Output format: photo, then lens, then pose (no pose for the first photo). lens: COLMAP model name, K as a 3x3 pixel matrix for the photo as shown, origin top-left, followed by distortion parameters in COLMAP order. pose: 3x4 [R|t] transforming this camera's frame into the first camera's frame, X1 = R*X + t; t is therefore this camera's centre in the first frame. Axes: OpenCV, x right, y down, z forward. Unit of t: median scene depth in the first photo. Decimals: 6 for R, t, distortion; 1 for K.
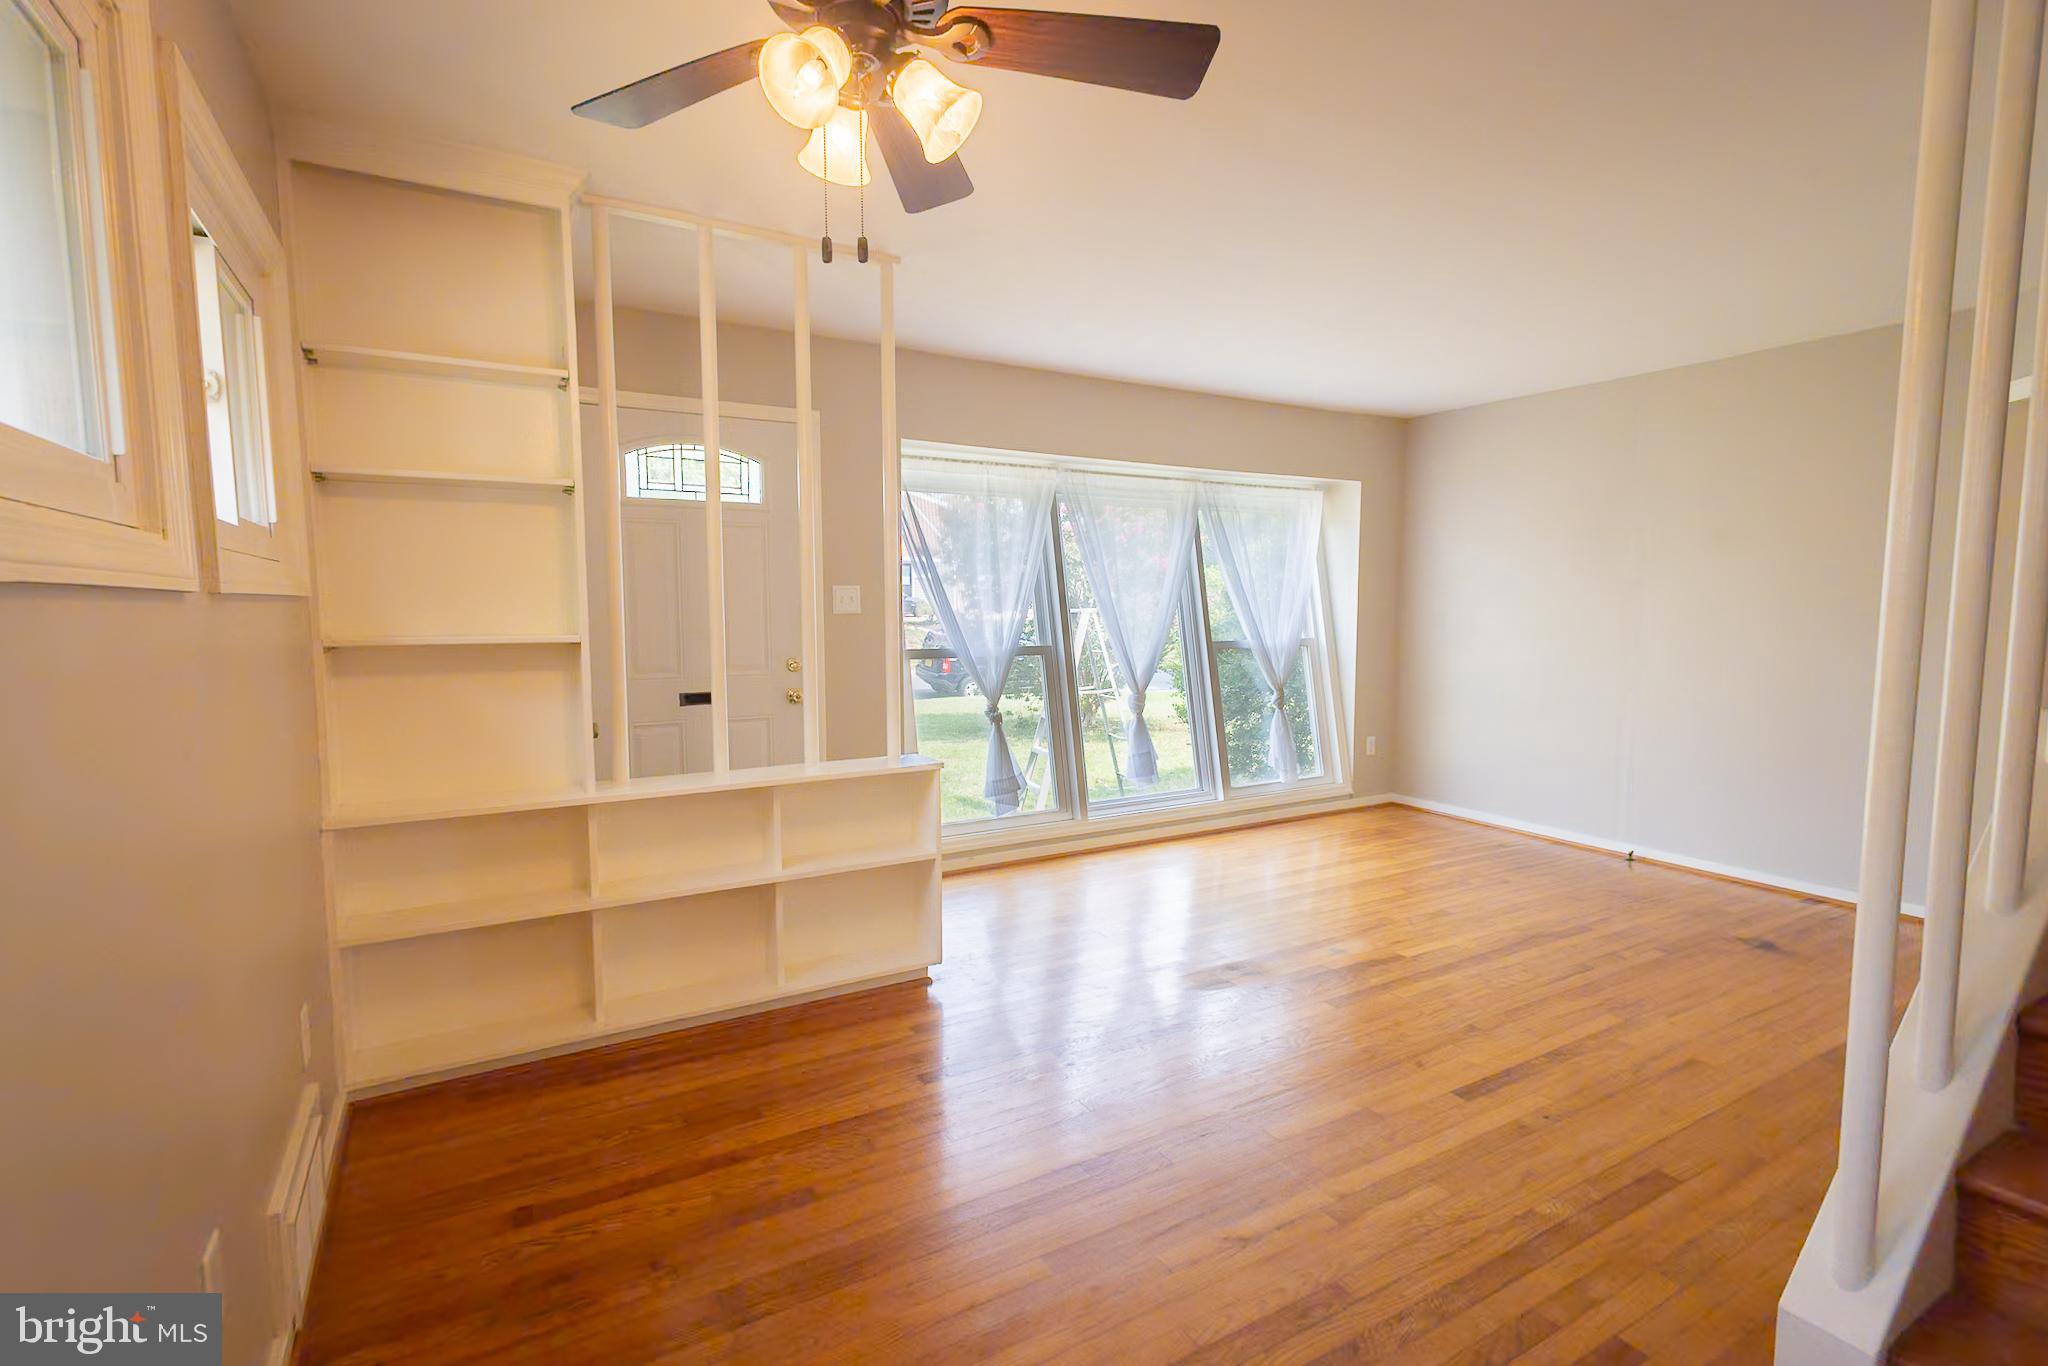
lens RADIAL K [[951.6, 0, 1024.0], [0, 951.6, 683.0], [0, 0, 1]] dist [0.004323, 0.000407]
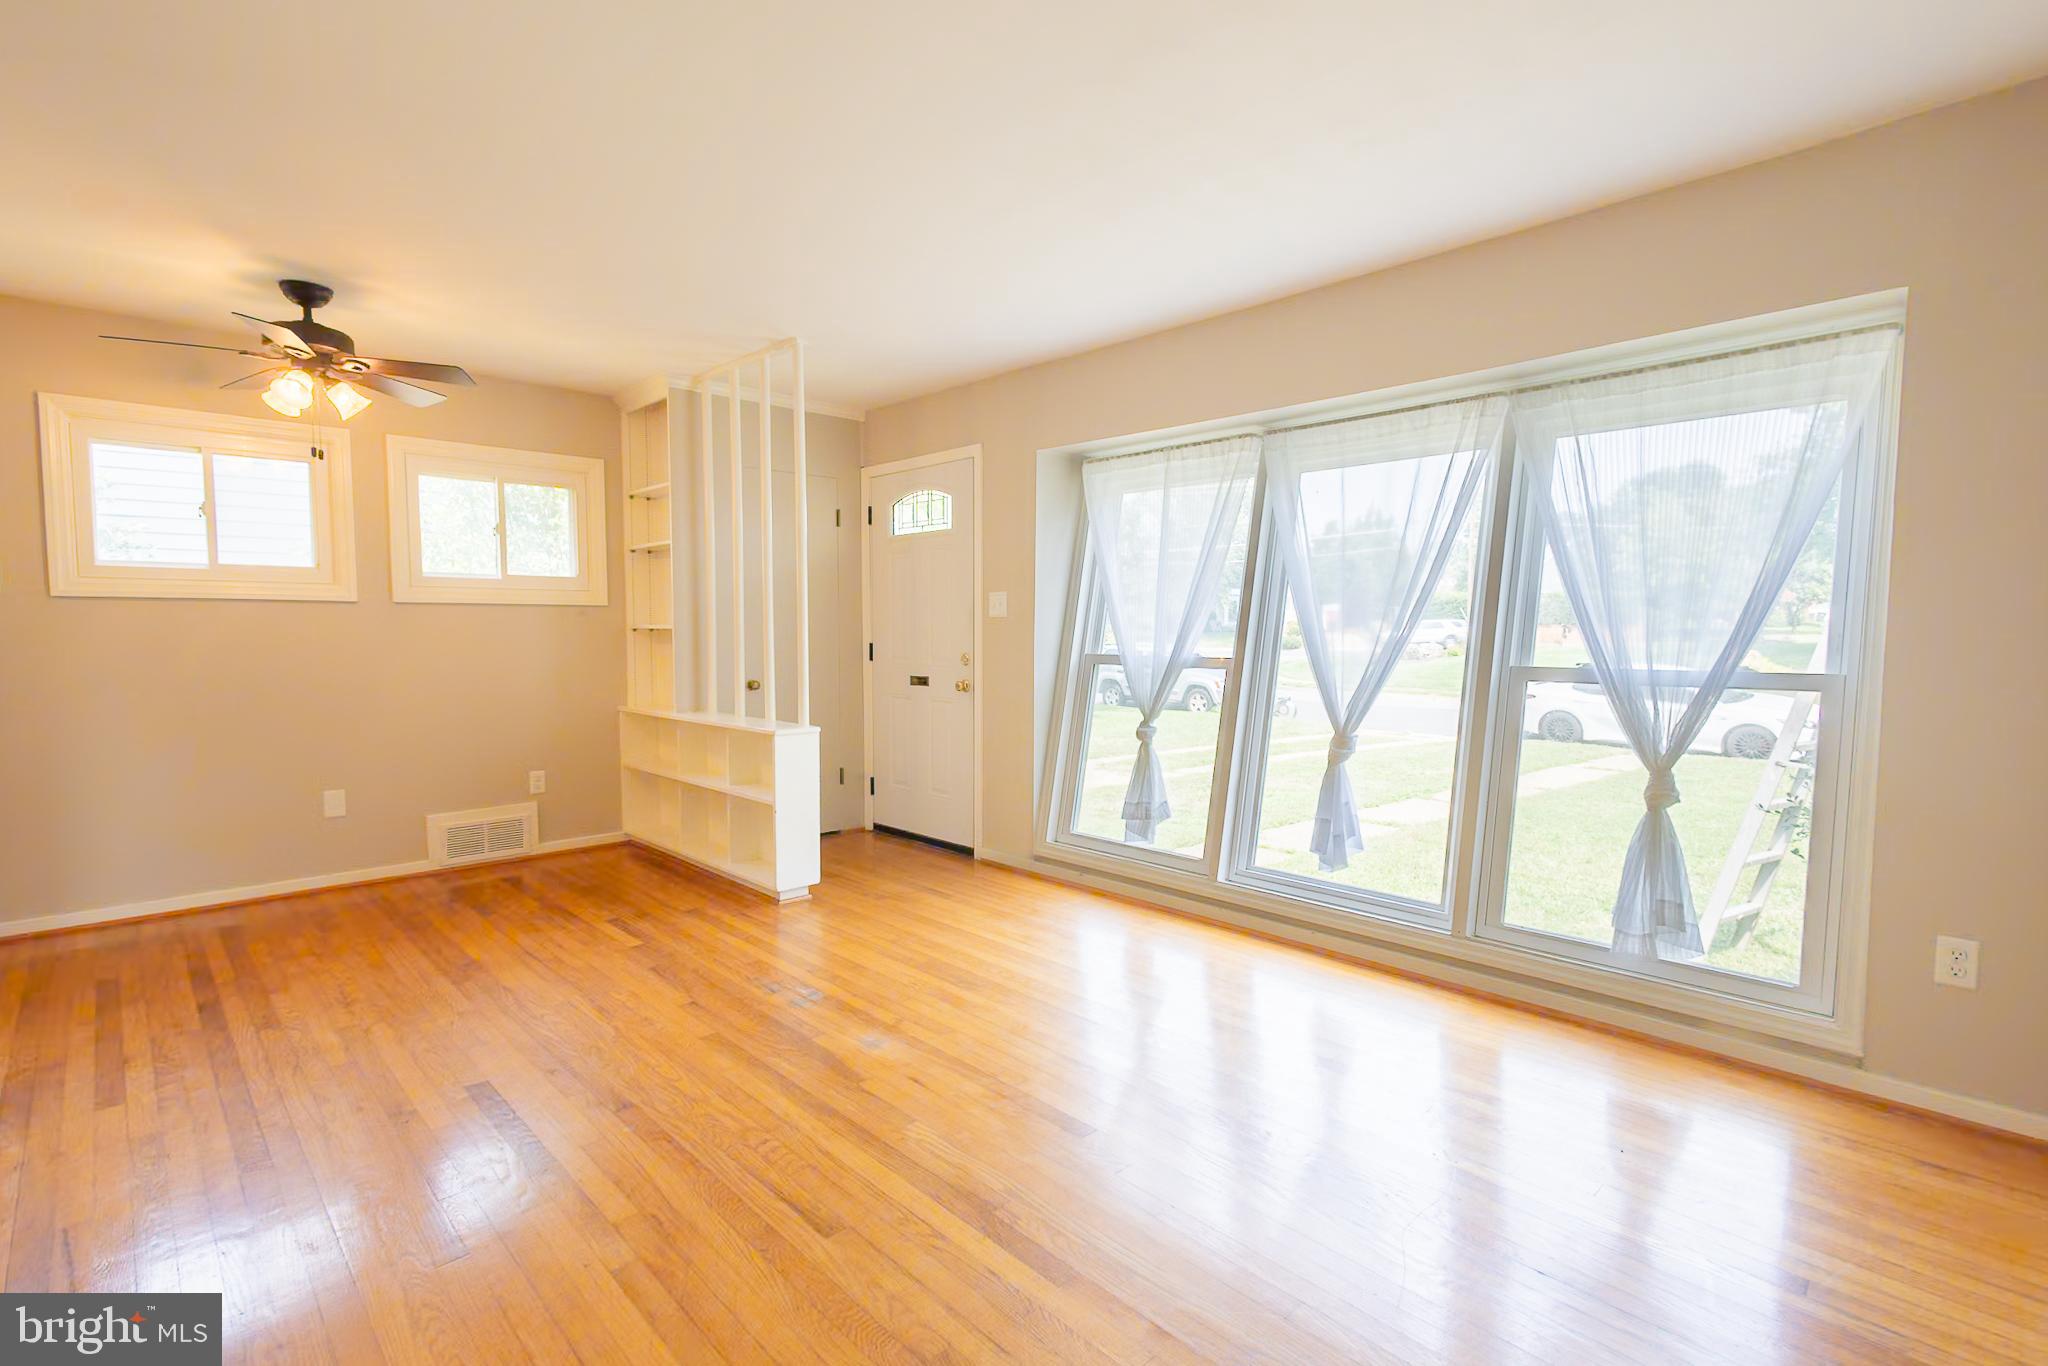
lens RADIAL K [[951.6, 0, 1024.0], [0, 951.6, 683.0], [0, 0, 1]] dist [0.004323, 0.000407]
pose [[0.232717, 0.059006, -0.970753, 0.822104], [-0.080469, 0.995903, 0.041244, -0.039408], [0.969210, 0.068517, 0.236511, 0.688471]]
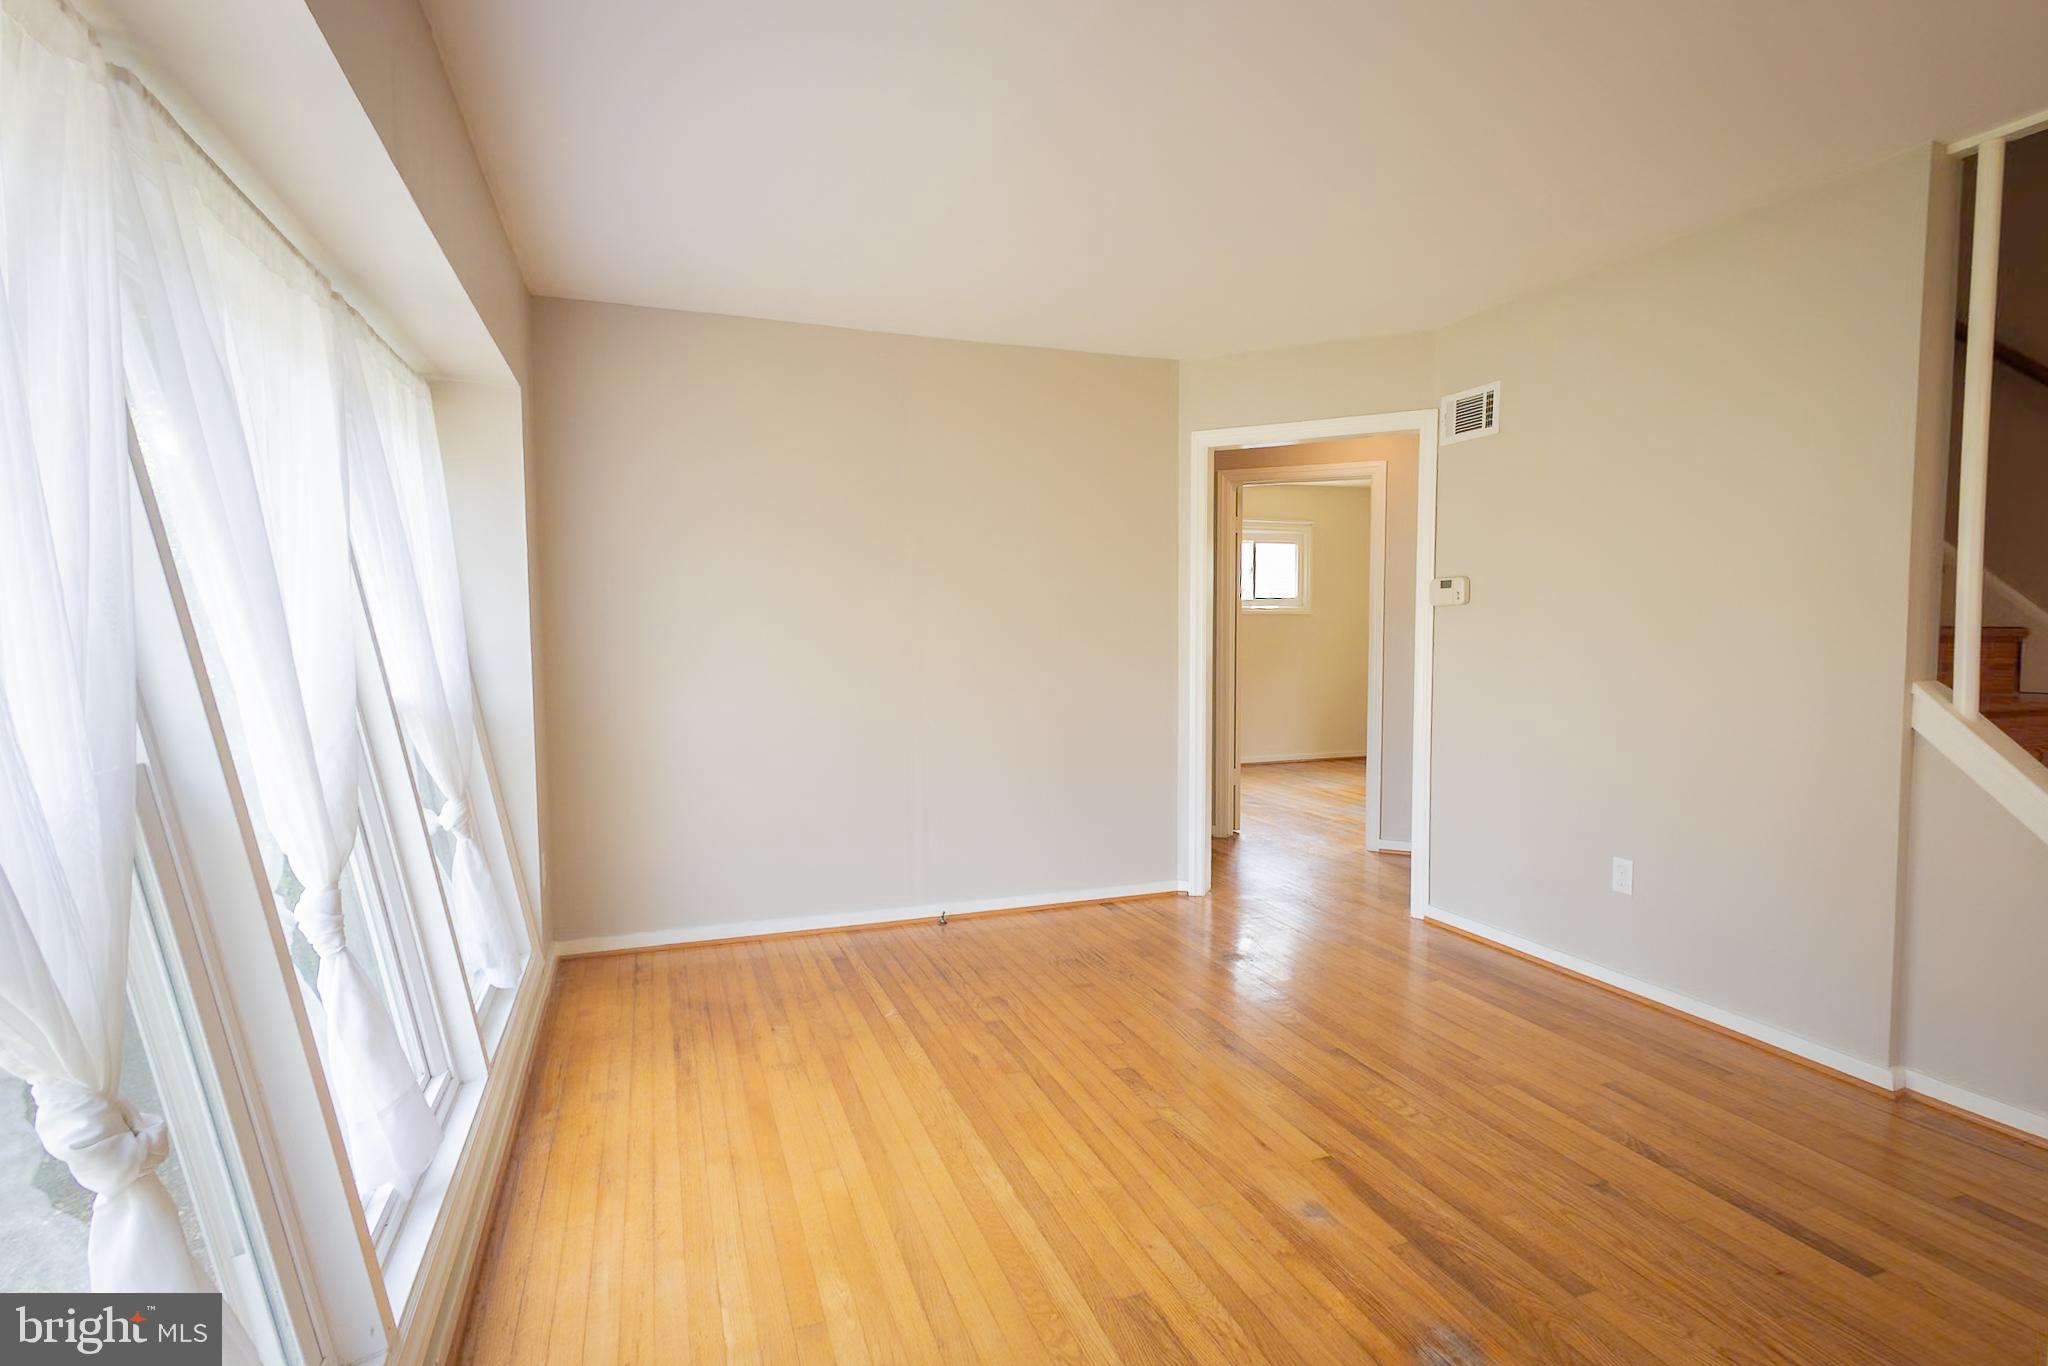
lens RADIAL K [[951.6, 0, 1024.0], [0, 951.6, 683.0], [0, 0, 1]] dist [0.004323, 0.000407]
pose [[0.147345, -0.050555, 0.987792, -0.195244], [0.078439, 0.996145, 0.039282, -0.059448], [-0.985970, 0.071694, 0.150743, 0.807086]]
